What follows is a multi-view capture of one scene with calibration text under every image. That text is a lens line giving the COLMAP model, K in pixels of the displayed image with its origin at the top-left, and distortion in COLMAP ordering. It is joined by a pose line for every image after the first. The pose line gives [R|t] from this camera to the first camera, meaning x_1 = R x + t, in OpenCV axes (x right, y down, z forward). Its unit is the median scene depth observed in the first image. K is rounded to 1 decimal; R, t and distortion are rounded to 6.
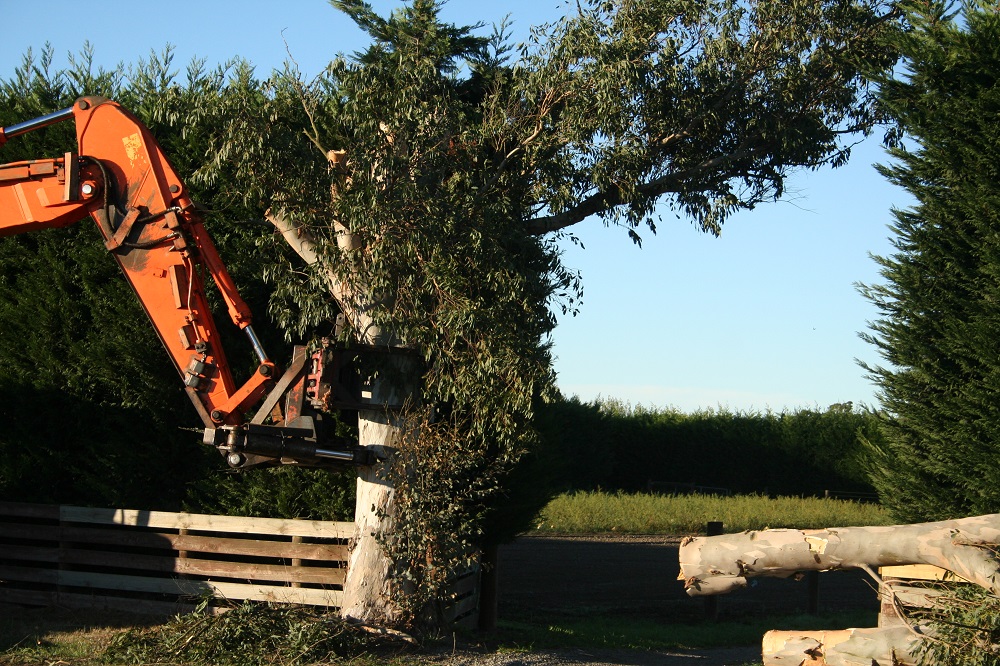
lens RADIAL K [[2497.4, 0, 500.0], [0, 2497.4, 333.0], [0, 0, 1]] dist [0.075113, 0.513308]
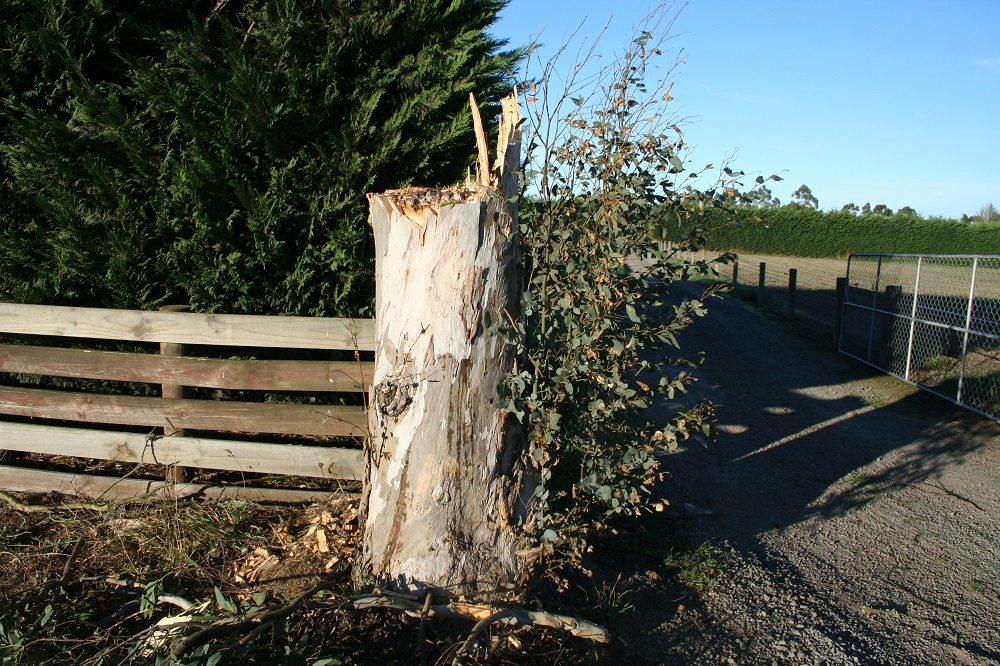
lens RADIAL K [[888.9, 0, 500.0], [0, 888.9, 333.0], [0, 0, 1]] dist [-0.073569, 0.001956]
pose [[0.898188, -0.060455, 0.435434, -0.099605], [-0.023589, 0.982444, 0.185059, 0.043031], [-0.438978, -0.176489, 0.880994, 0.804672]]
